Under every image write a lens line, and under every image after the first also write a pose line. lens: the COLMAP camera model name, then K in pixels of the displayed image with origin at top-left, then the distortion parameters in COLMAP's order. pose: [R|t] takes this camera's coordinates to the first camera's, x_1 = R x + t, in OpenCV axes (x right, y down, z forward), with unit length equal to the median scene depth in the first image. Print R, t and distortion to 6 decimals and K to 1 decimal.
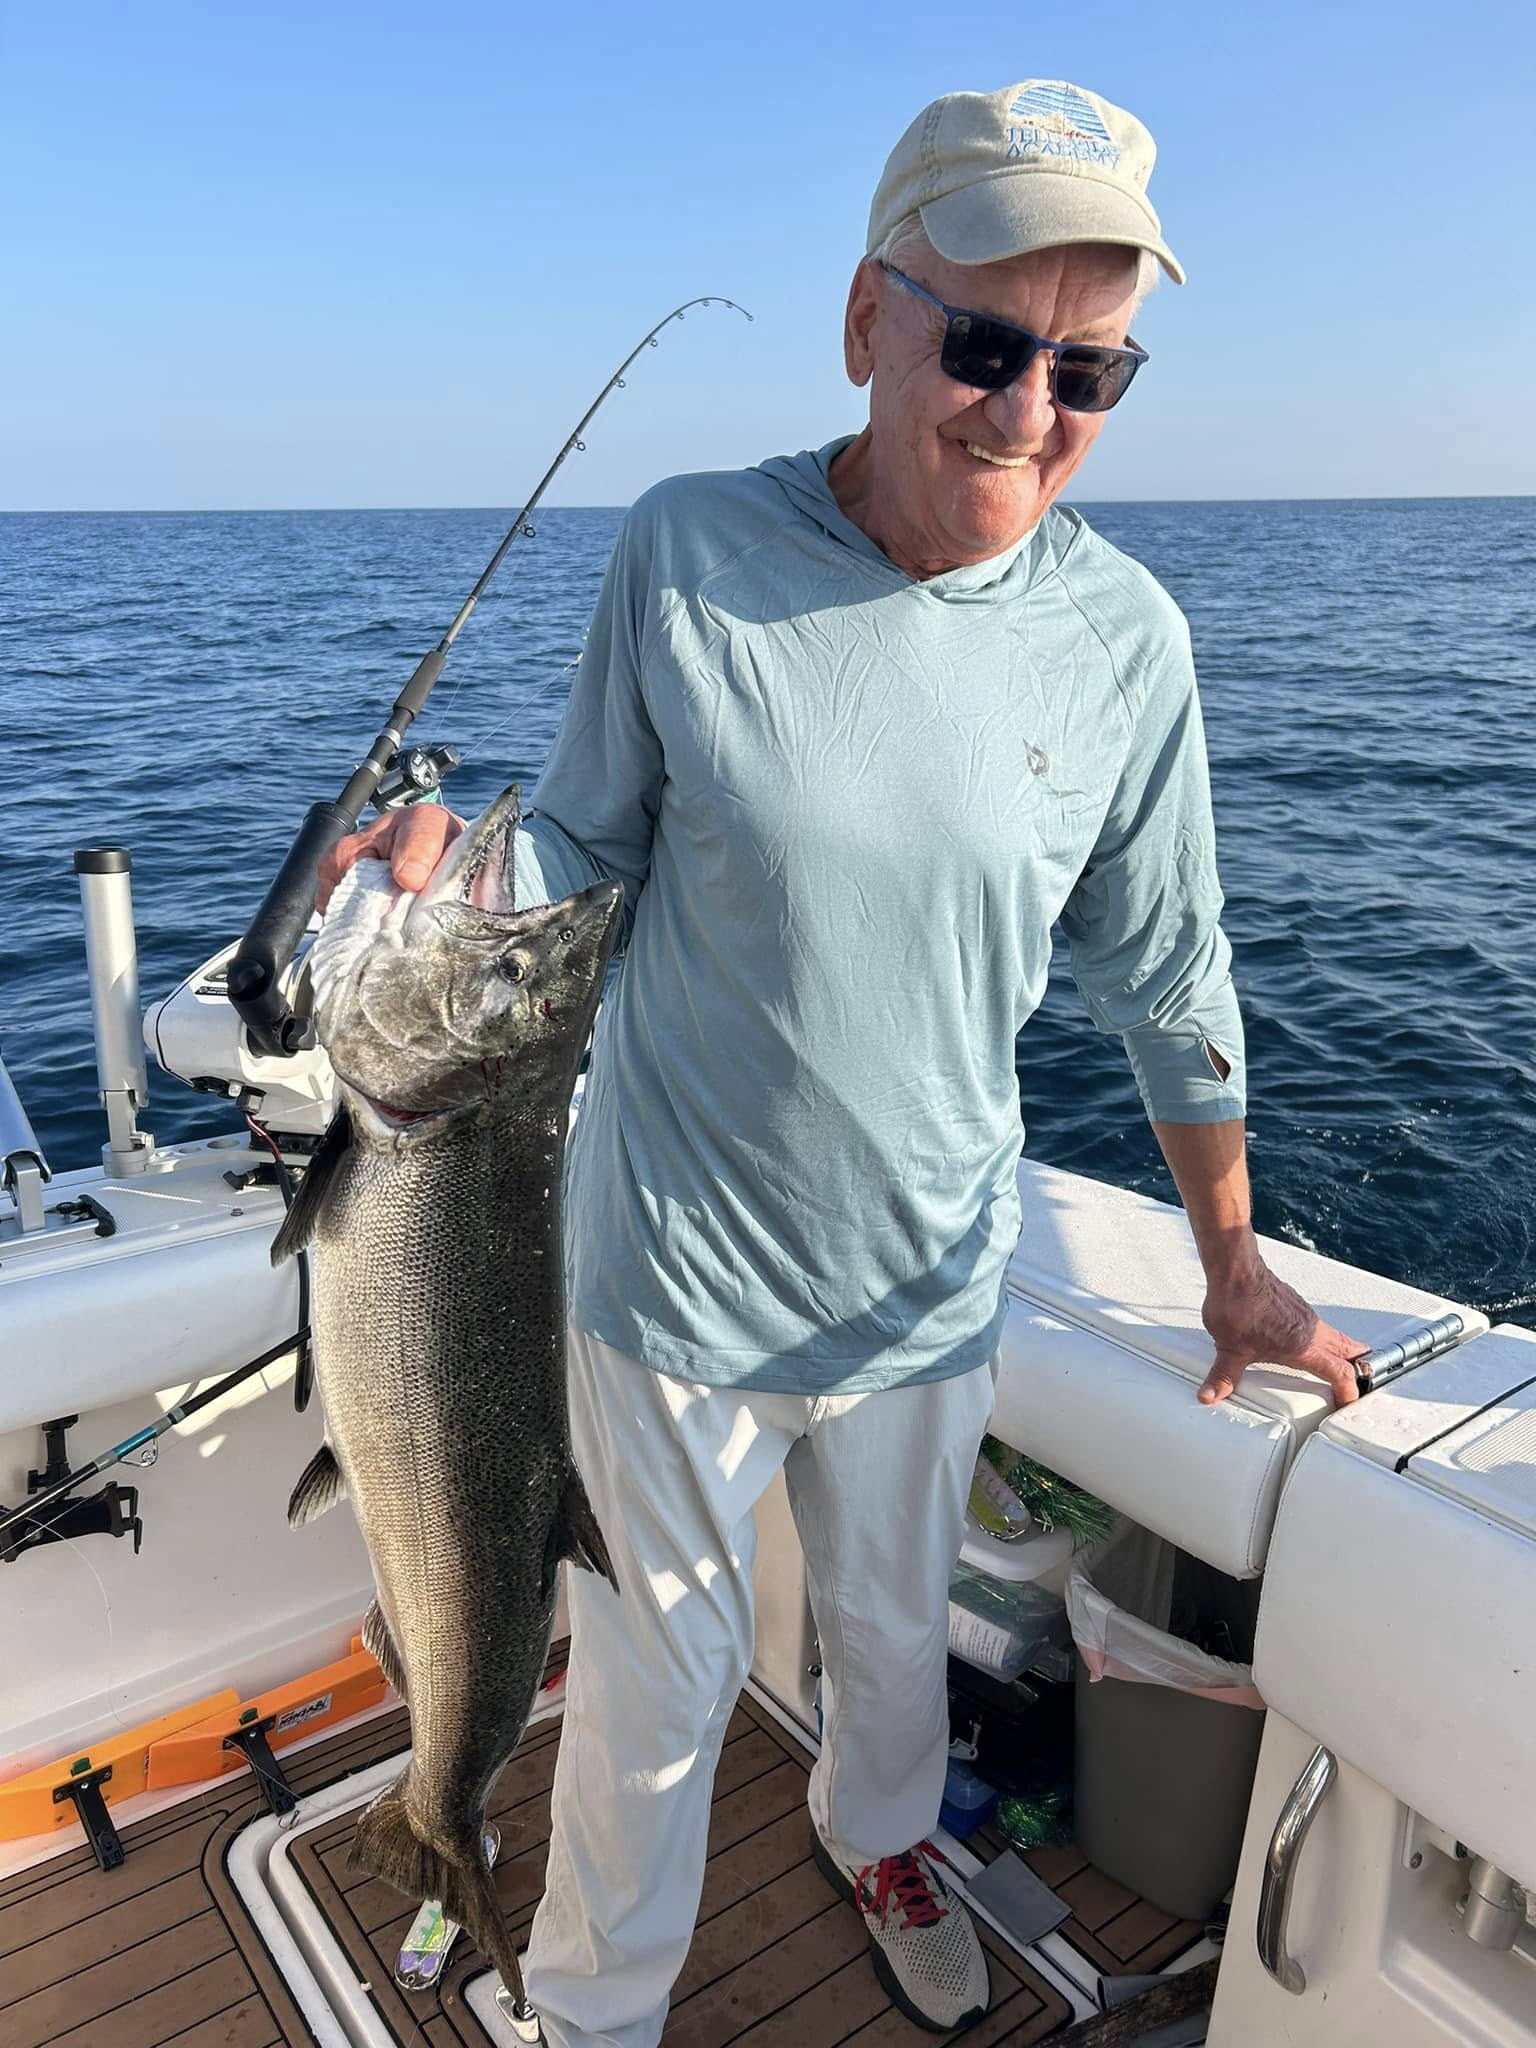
lens RADIAL K [[1571.2, 0, 768.0], [0, 1571.2, 1024.0], [0, 0, 1]] dist [0.002797, -0.003465]
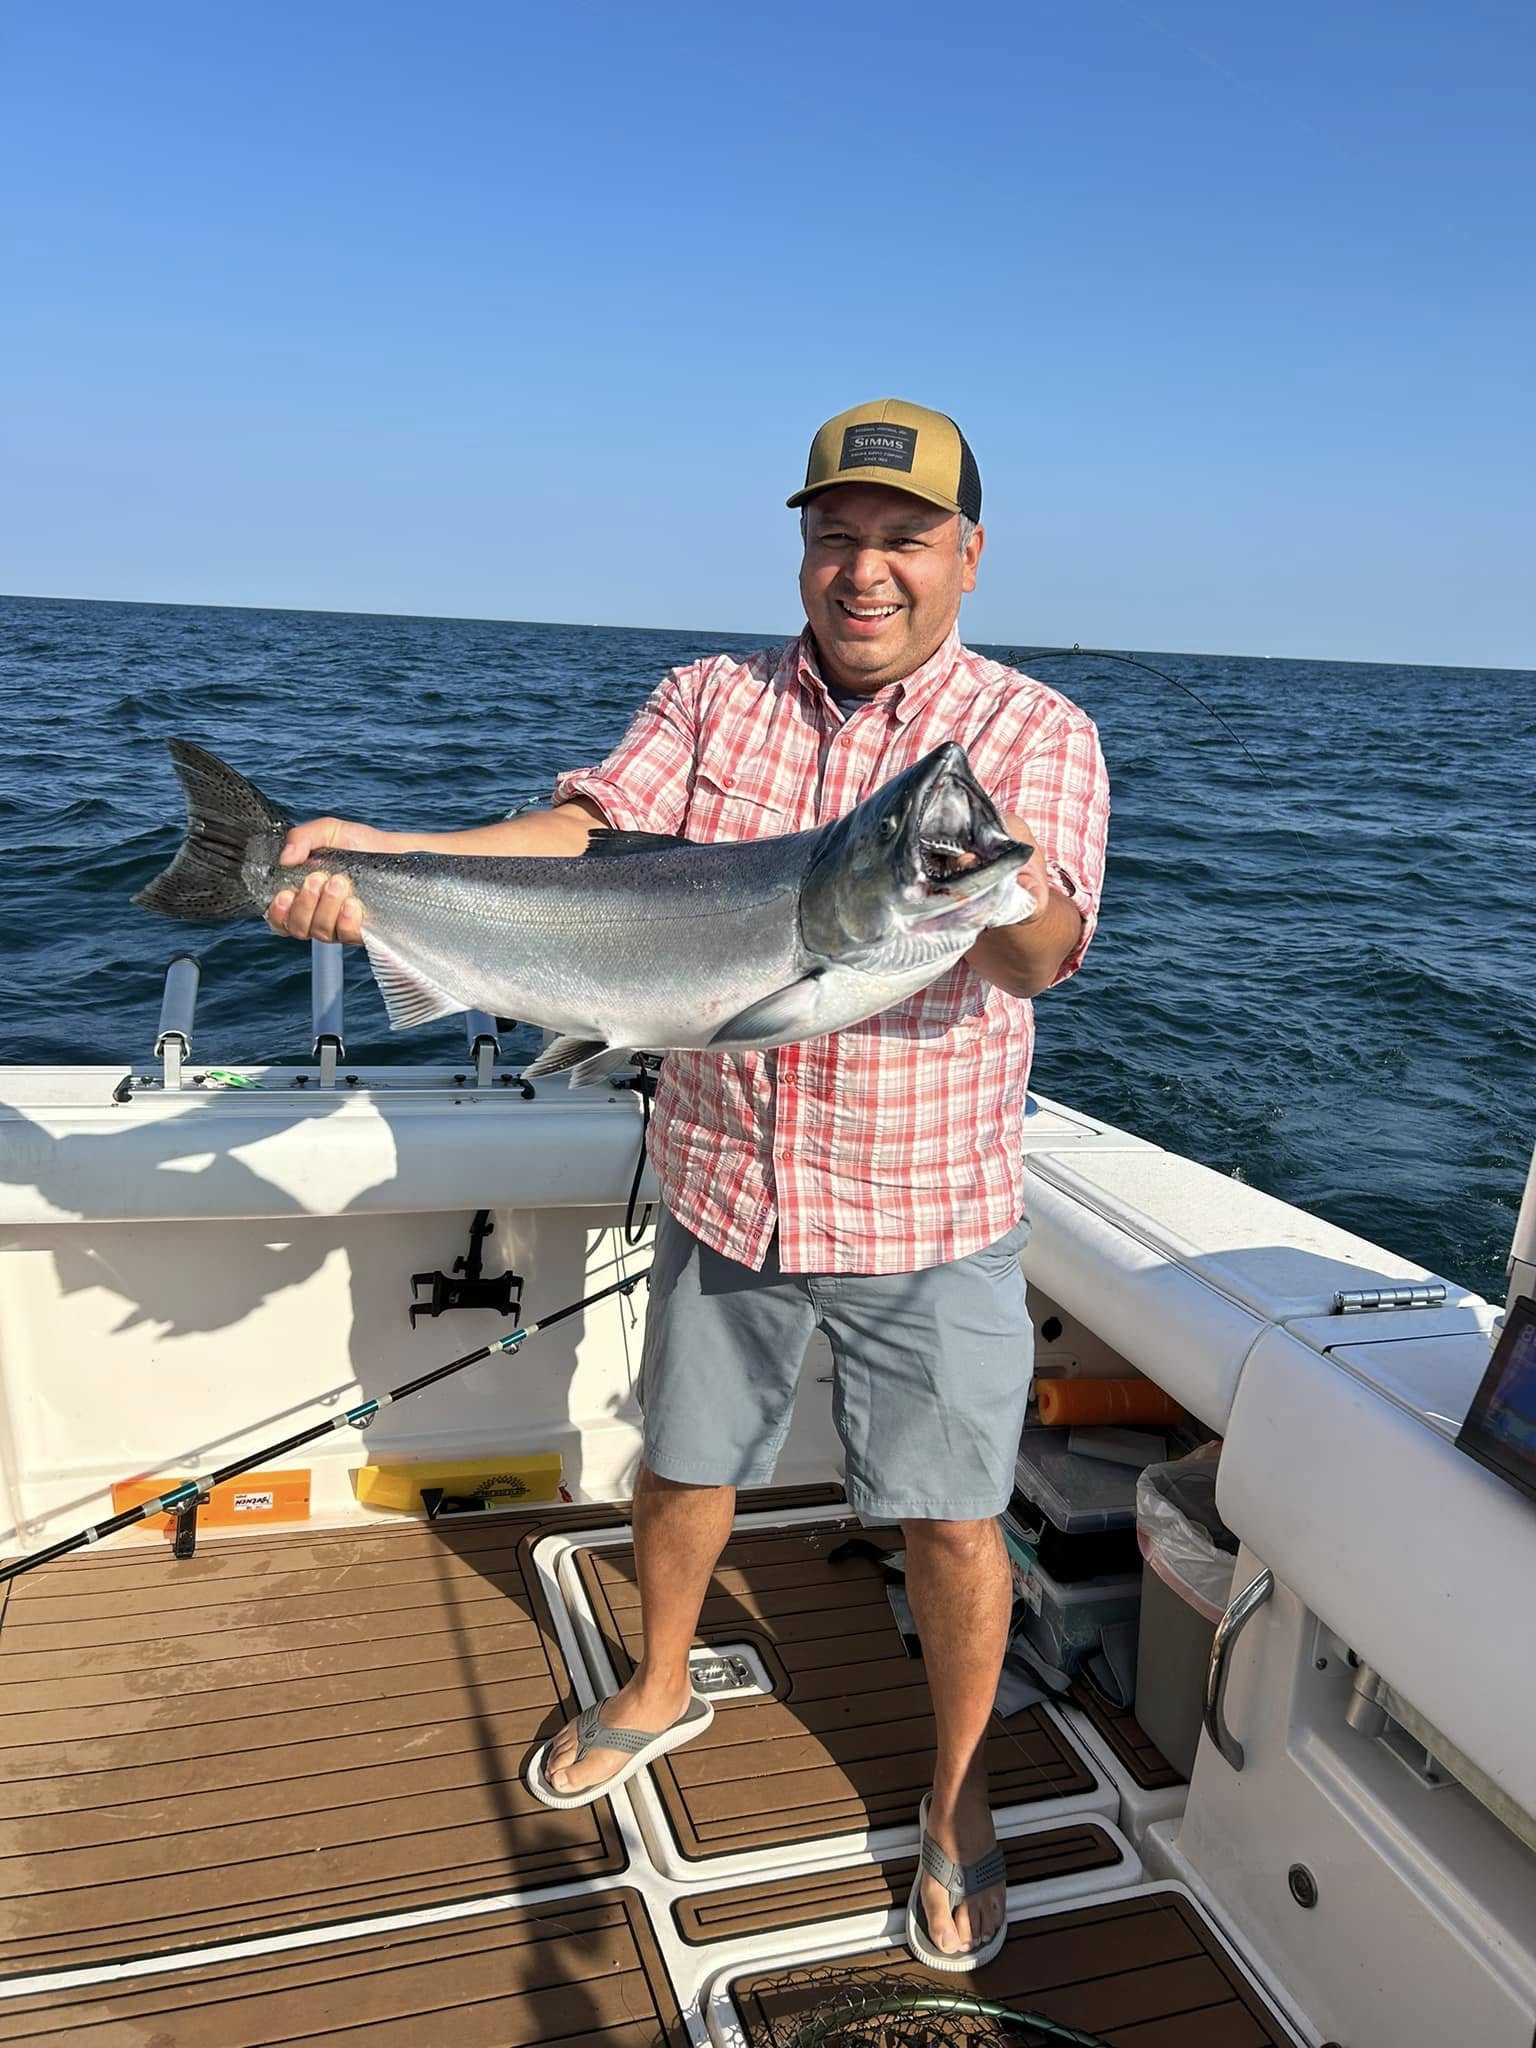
lens RADIAL K [[1571.2, 0, 768.0], [0, 1571.2, 1024.0], [0, 0, 1]] dist [0.002797, -0.003465]
pose [[0.945907, 0.132086, -0.296334, 0.273569], [-0.155371, 0.986248, -0.056344, 0.134000], [0.284816, 0.099338, 0.953421, -0.440238]]
